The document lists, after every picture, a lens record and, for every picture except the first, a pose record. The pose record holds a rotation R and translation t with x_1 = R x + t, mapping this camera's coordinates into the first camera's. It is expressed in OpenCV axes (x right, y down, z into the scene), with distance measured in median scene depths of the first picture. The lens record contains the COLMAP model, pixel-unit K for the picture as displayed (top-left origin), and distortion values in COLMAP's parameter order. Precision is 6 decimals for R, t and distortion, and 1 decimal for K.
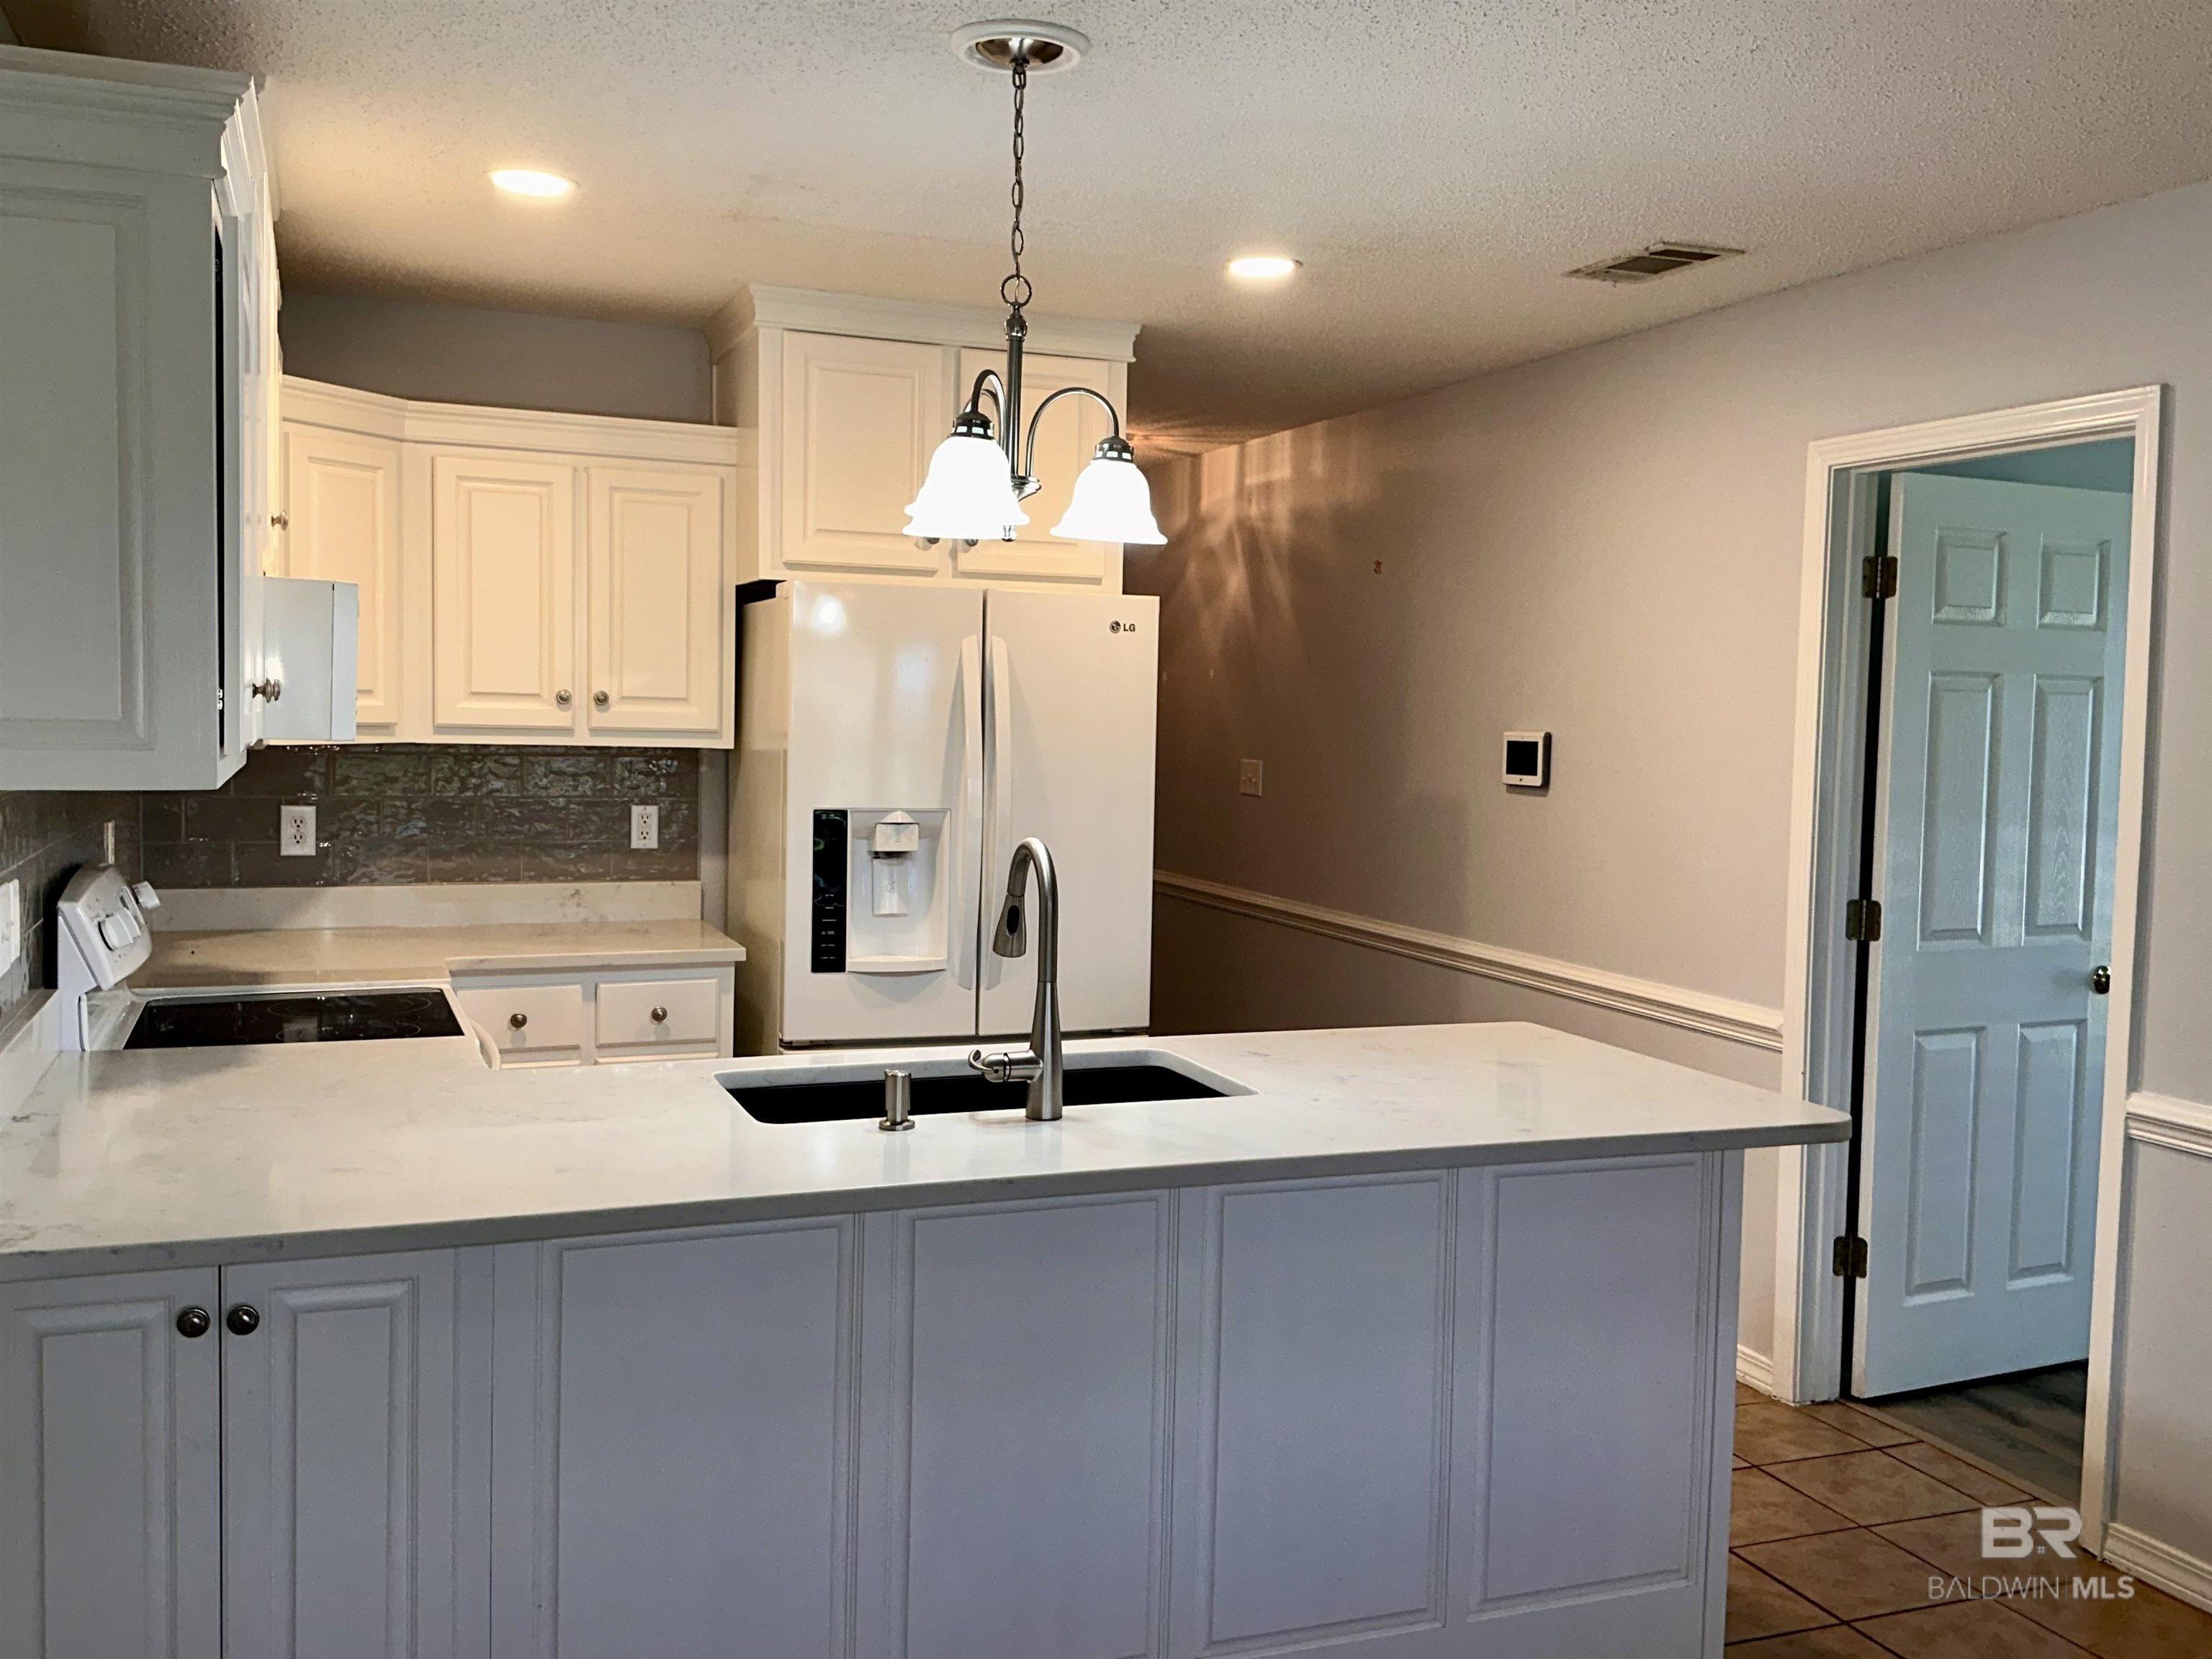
lens RADIAL K [[2033.3, 0, 1109.8], [0, 2033.3, 816.0], [0, 0, 1]] dist [0.183417, 0.000000]
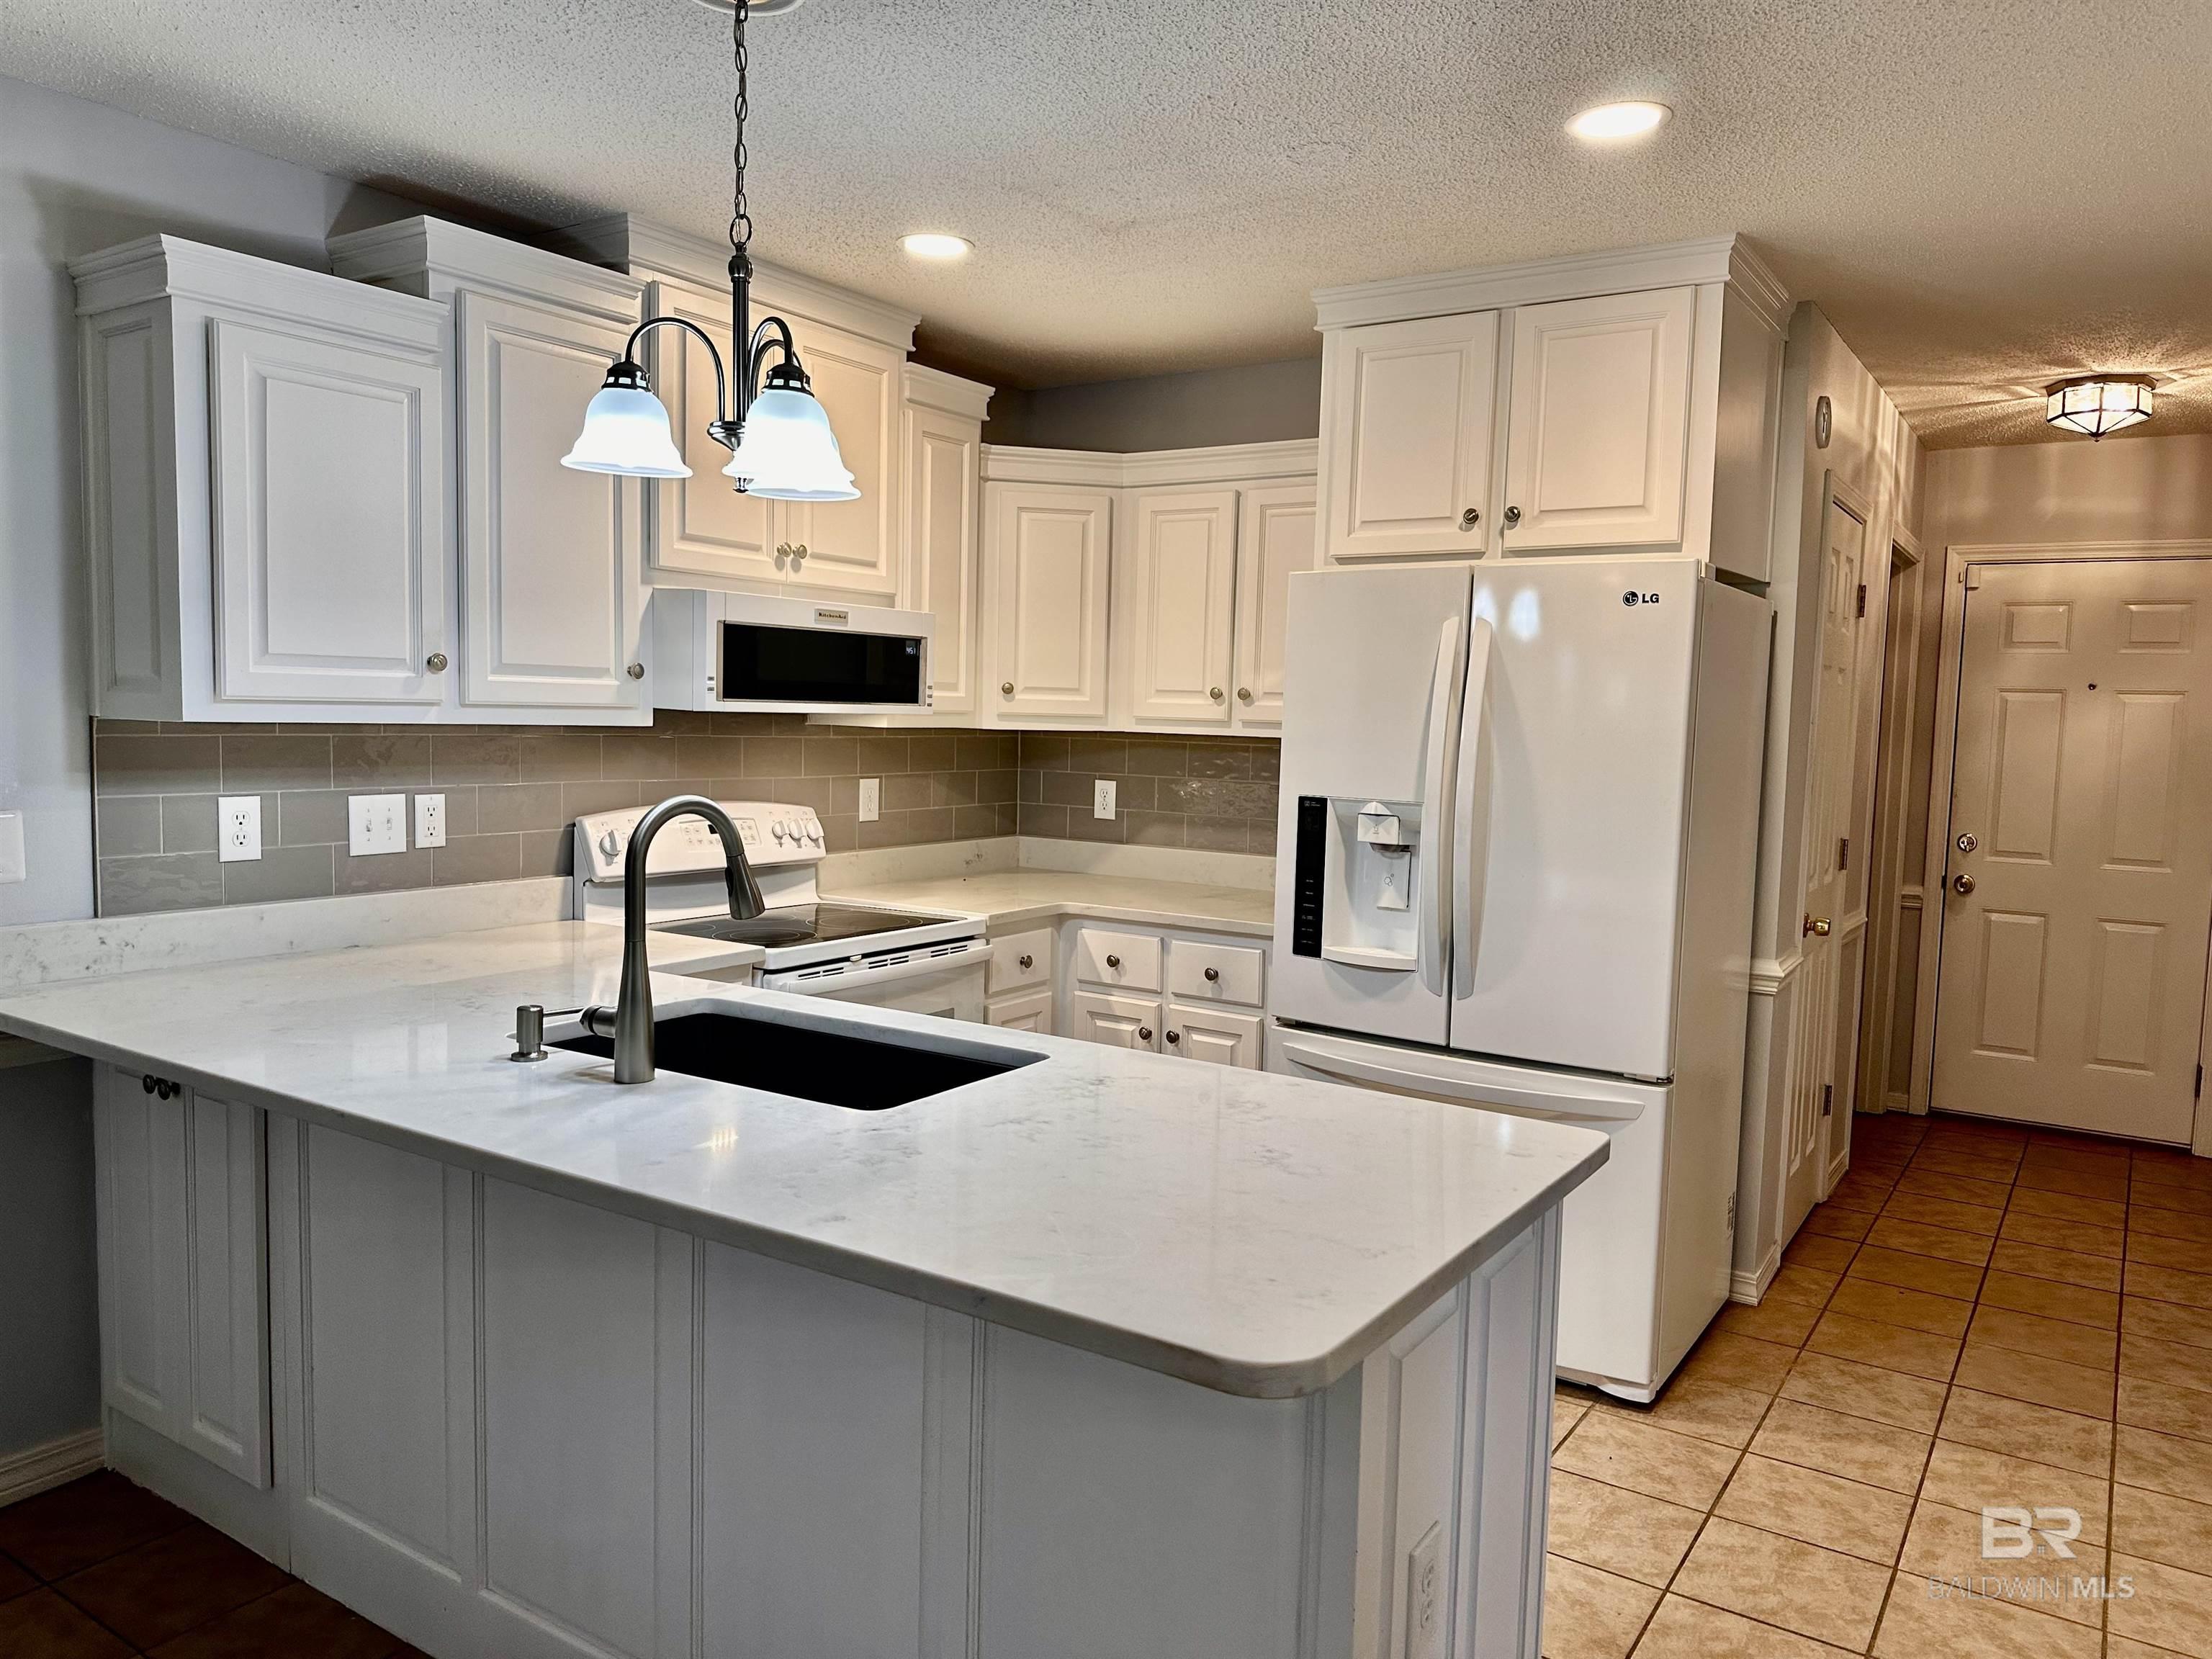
lens RADIAL K [[1556.5, 0, 1107.3], [0, 1556.5, 835.5], [0, 0, 1]] dist [0.058276, -0.042484]
pose [[0.564498, 0.061872, -0.823112, 0.438815], [-0.059960, 0.997626, 0.033868, -0.003825], [0.823254, 0.030235, 0.566867, 0.471242]]
